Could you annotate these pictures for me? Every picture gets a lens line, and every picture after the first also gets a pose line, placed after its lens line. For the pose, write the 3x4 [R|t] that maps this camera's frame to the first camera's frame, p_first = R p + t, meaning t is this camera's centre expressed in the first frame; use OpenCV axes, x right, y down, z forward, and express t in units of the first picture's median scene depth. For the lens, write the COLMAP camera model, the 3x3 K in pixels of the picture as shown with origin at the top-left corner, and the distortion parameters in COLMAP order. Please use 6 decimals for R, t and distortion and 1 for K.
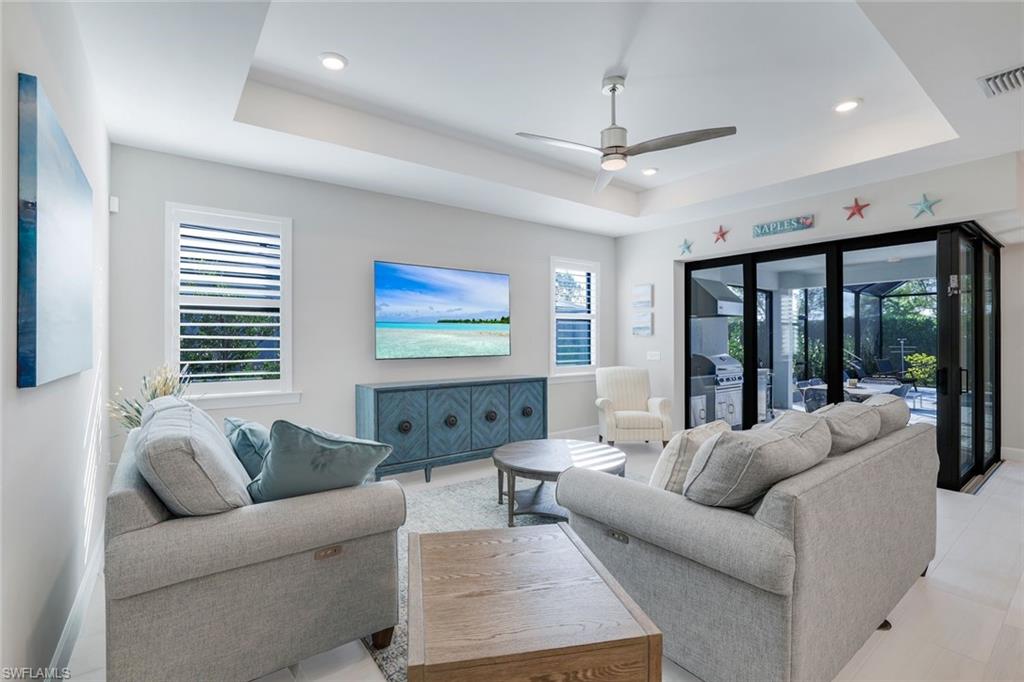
lens RADIAL K [[460.3, 0, 495.2], [0, 460.3, 336.8], [0, 0, 1]] dist [-0.013156, 0.000676]
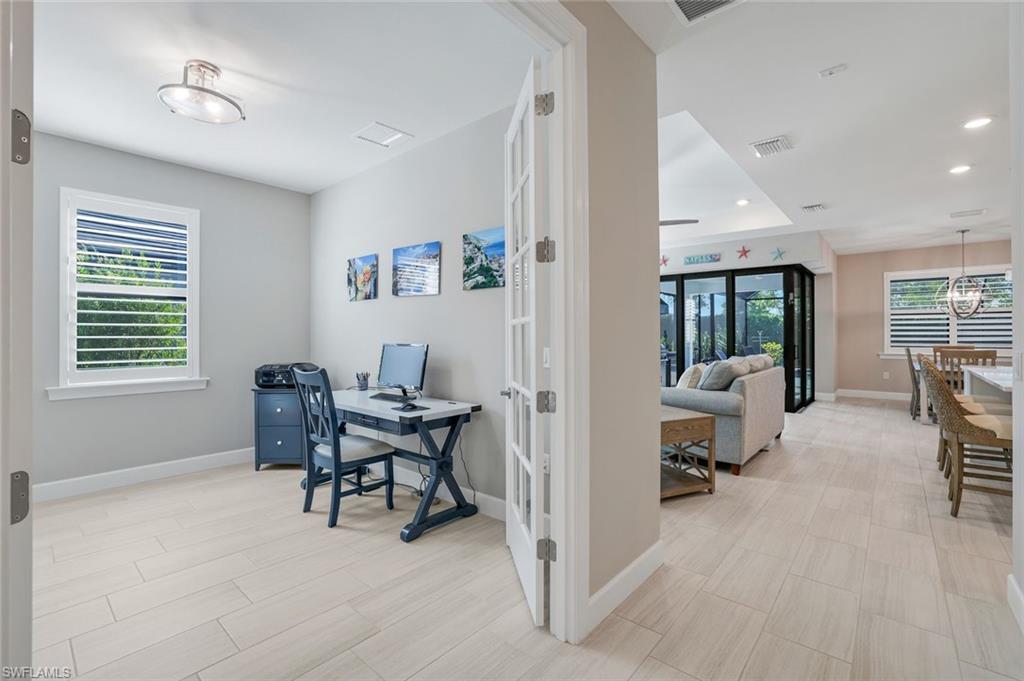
lens RADIAL K [[447.6, 0, 502.9], [0, 447.6, 327.5], [0, 0, 1]] dist [-0.009370, 0.000321]
pose [[0.976439, 0.005701, 0.215720, -0.397148], [-0.005033, 0.999981, -0.003644, 0.011776], [-0.215737, 0.002473, 0.976448, -0.389819]]
